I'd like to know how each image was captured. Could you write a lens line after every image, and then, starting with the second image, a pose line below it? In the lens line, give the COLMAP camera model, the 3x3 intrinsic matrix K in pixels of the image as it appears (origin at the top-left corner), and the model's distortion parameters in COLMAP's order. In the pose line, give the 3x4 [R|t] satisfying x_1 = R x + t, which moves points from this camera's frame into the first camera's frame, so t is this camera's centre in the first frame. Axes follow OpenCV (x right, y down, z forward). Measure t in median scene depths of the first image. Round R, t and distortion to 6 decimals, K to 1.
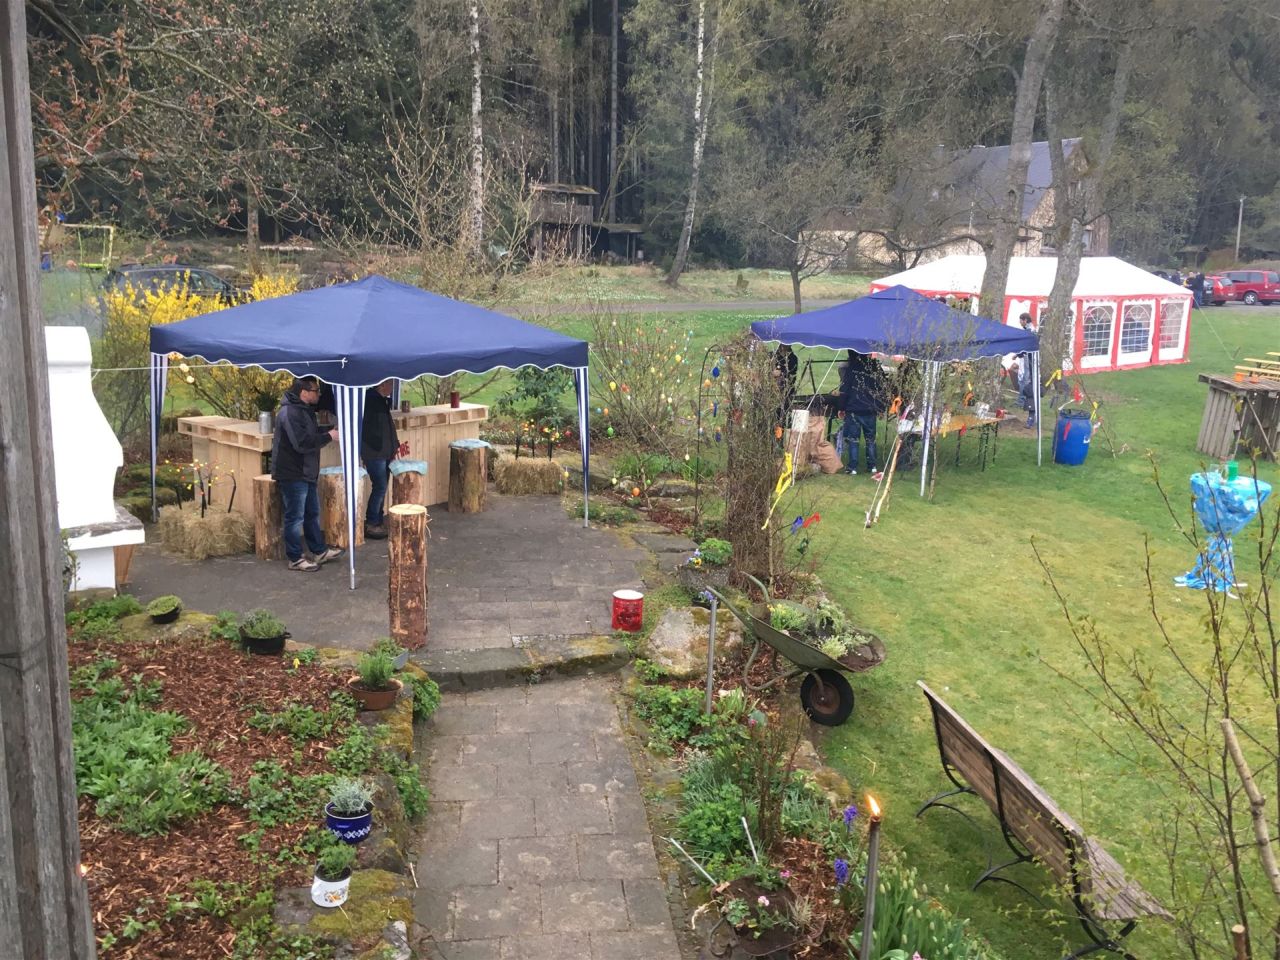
lens RADIAL K [[1087.0, 0, 642.9], [0, 1087.0, 476.6], [0, 0, 1]] dist [0.092661, -0.133441]
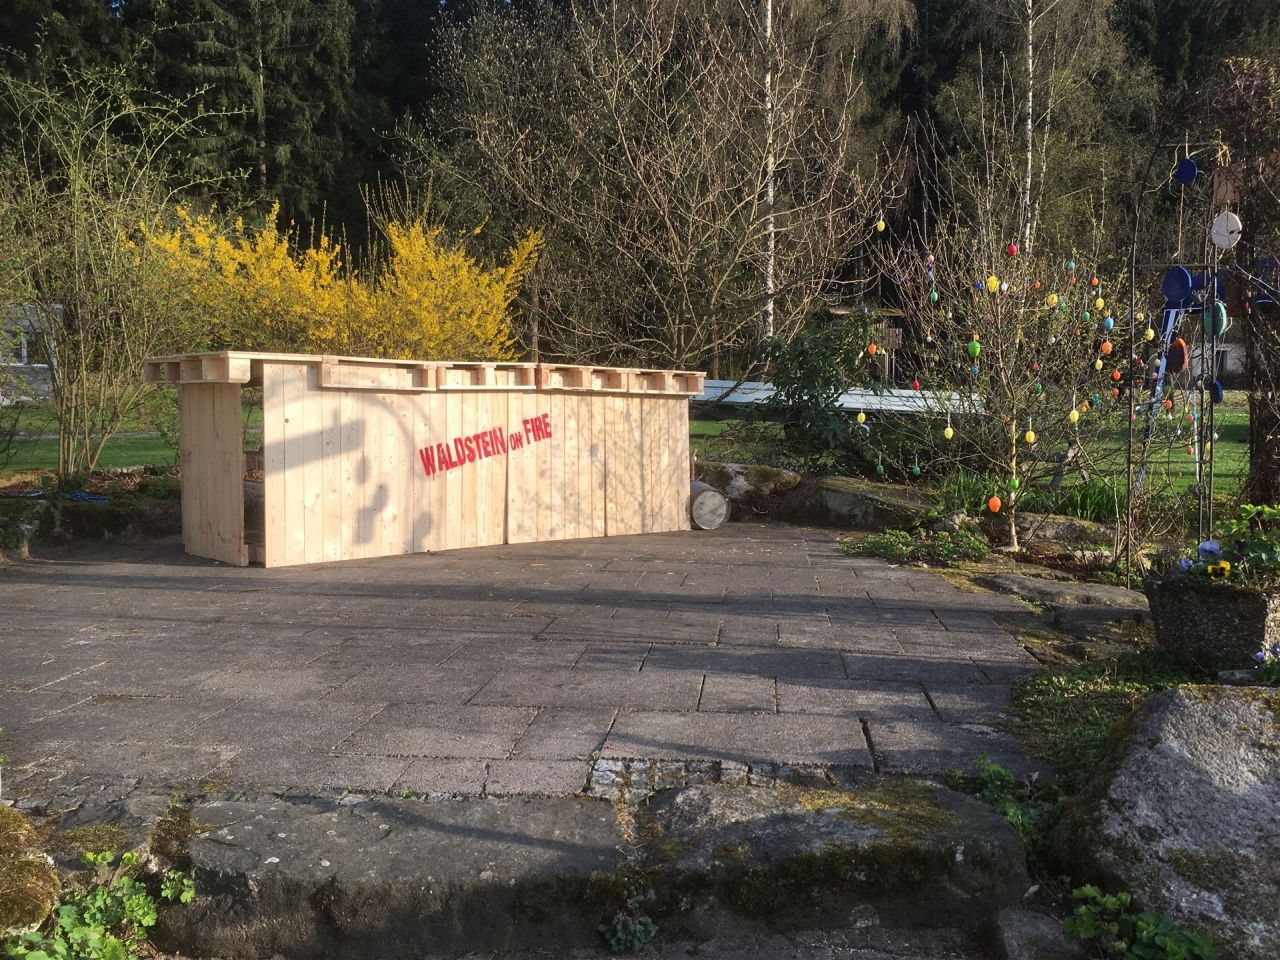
lens RADIAL K [[1087.0, 0, 642.9], [0, 1087.0, 476.6], [0, 0, 1]] dist [0.092661, -0.133441]
pose [[0.960004, -0.020654, -0.279224, -0.016294], [-0.019911, 0.989714, -0.141666, 0.076192], [0.279277, 0.141560, 0.949718, 0.480188]]
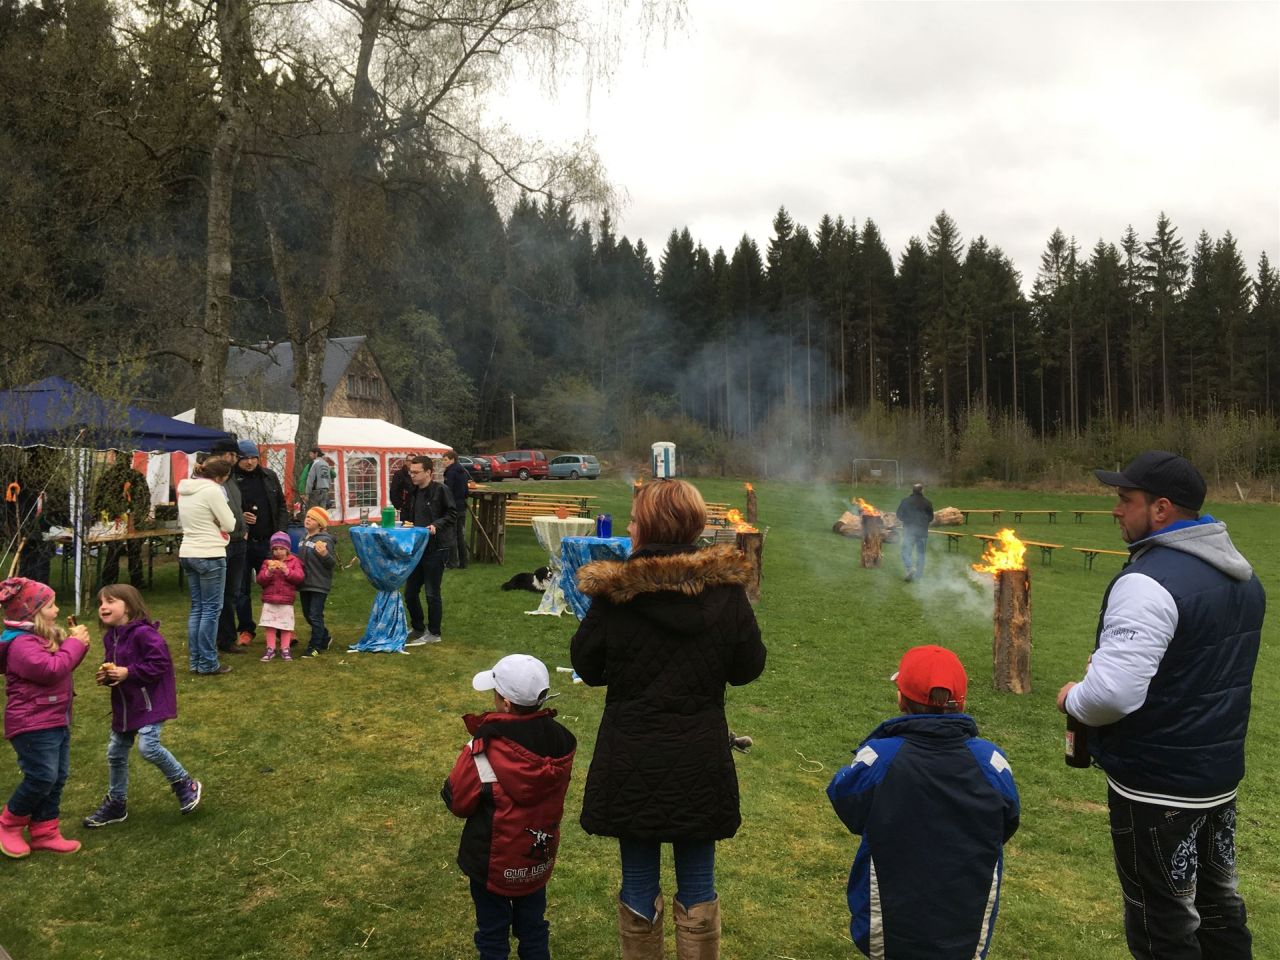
lens RADIAL K [[1087.0, 0, 642.9], [0, 1087.0, 476.6], [0, 0, 1]] dist [0.092661, -0.133441]
pose [[0.833984, -0.038617, 0.550435, 0.177064], [0.144635, 0.977968, -0.150529, 0.109404], [-0.532495, 0.205151, 0.821196, 0.112868]]
